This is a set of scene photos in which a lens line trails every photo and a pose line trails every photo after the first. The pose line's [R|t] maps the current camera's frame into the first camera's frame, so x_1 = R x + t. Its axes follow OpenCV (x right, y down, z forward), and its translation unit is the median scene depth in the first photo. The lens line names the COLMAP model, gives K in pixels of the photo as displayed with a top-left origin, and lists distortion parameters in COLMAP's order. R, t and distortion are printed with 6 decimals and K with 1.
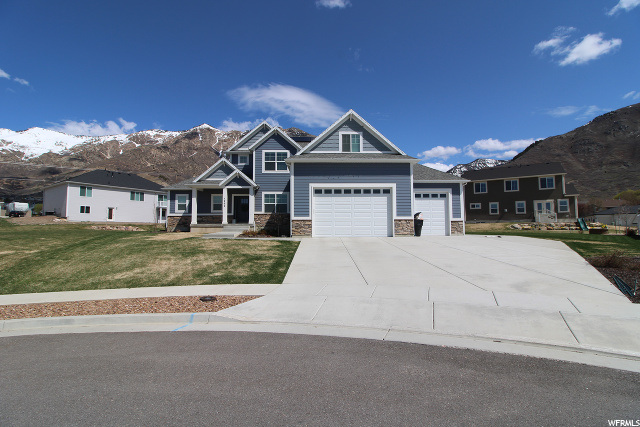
lens RADIAL K [[299.4, 0, 320.9], [0, 299.4, 217.8], [0, 0, 1]] dist [0.000379, -0.002548]
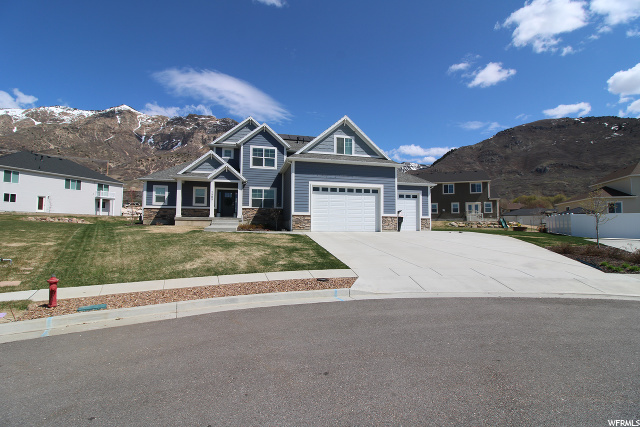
lens RADIAL K [[299.4, 0, 322.9], [0, 299.4, 210.7], [0, 0, 1]] dist [0.000379, -0.002548]
pose [[0.974935, 0.023244, 0.221271, -0.176976], [-0.020892, 0.999698, -0.012963, 0.002804], [-0.221505, 0.008016, 0.975126, -0.044765]]
